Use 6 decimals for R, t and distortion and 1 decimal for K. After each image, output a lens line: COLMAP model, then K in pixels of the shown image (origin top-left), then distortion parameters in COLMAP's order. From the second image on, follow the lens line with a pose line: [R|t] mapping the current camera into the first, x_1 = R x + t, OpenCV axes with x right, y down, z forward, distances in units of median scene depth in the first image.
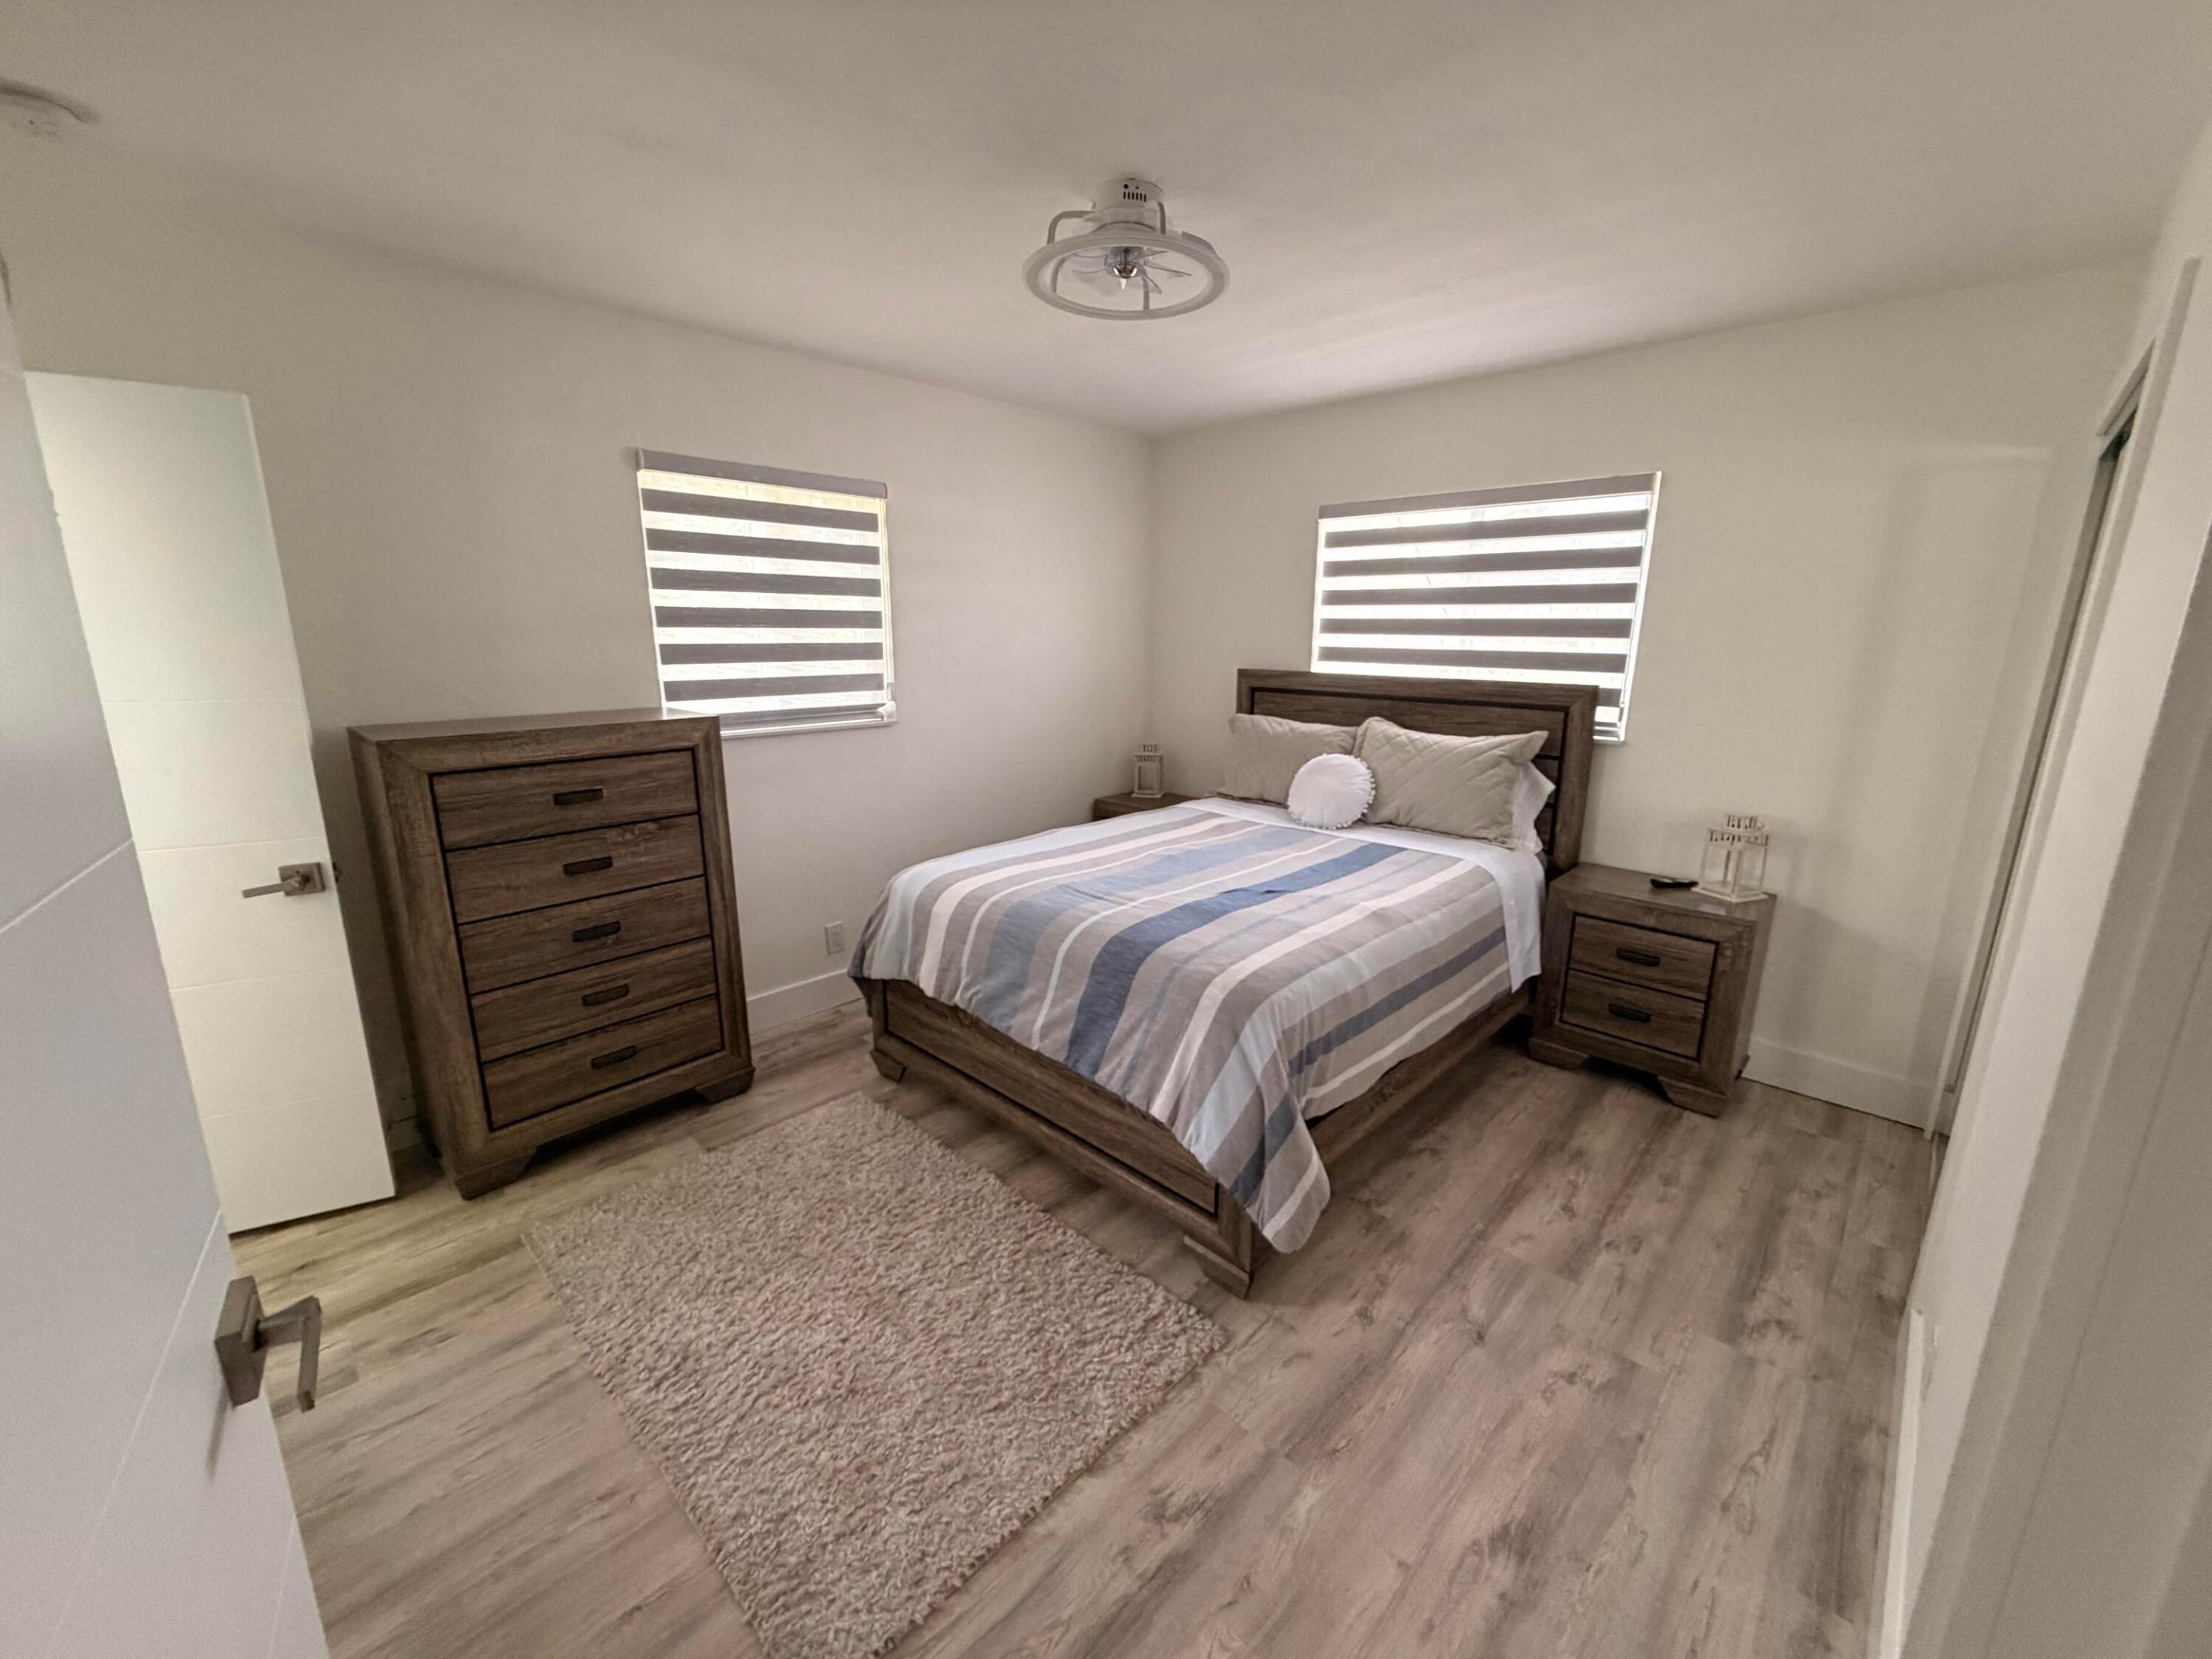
lens RADIAL K [[885.7, 0, 1090.3], [0, 885.7, 829.1], [0, 0, 1]] dist [0.000765, -0.000008]
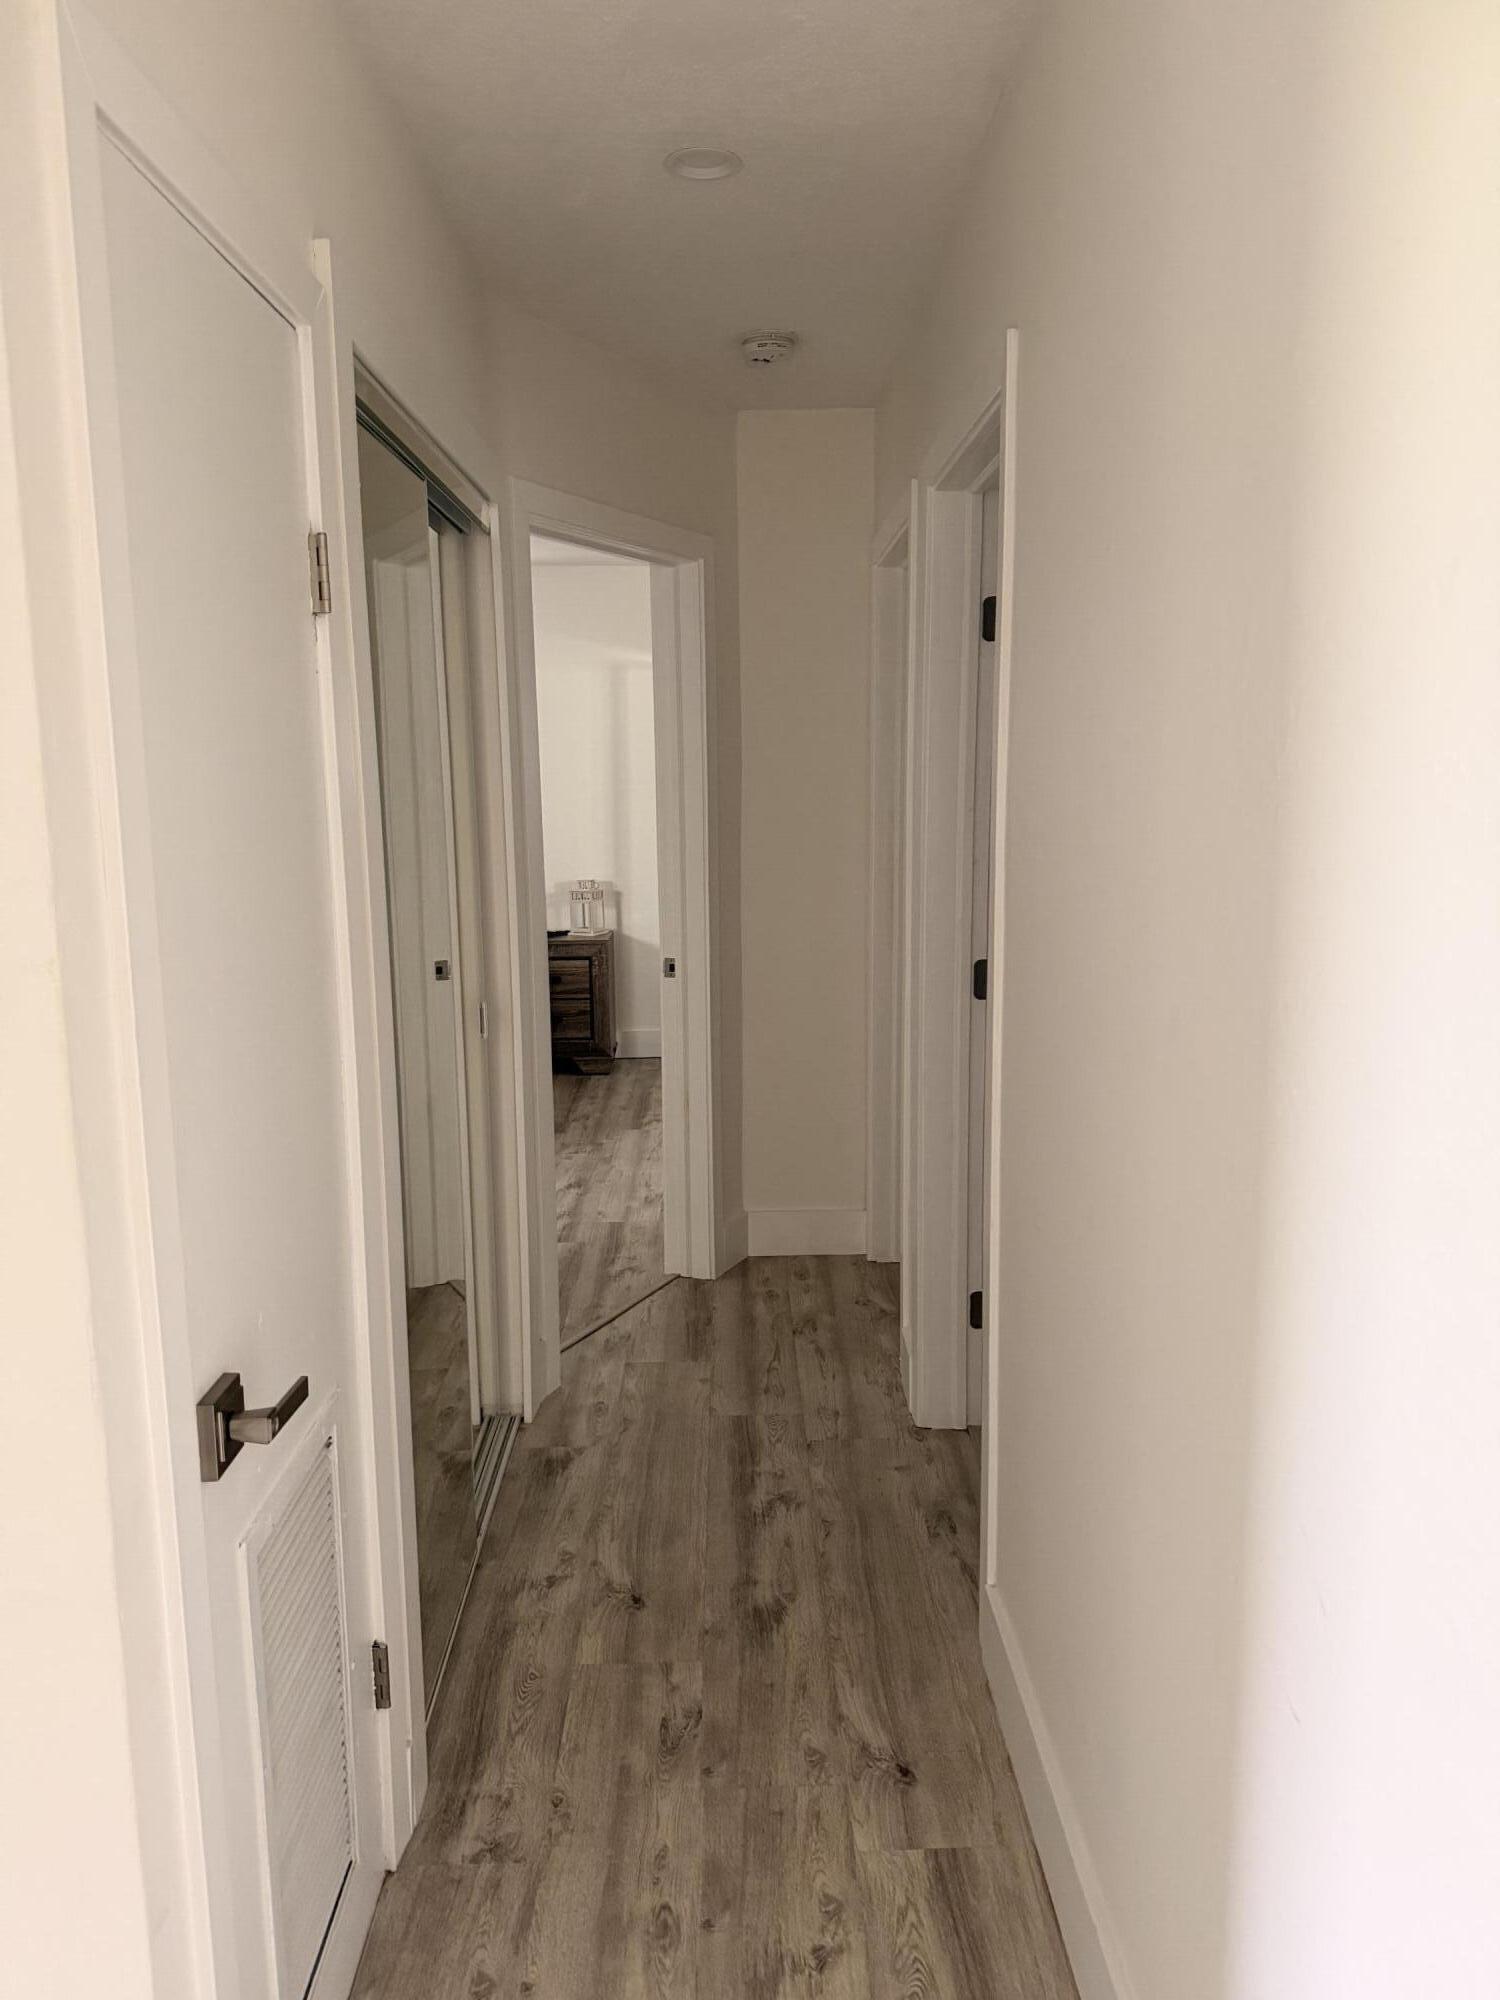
lens RADIAL K [[1399.8, 0, 750.9], [0, 1399.8, 1001.4], [0, 0, 1]] dist [0.002710, 0.000039]
pose [[0.701103, -0.127495, 0.701569, -1.005785], [0.173487, 0.984820, 0.005598, 0.288951], [-0.691633, 0.117789, 0.712580, -1.141208]]
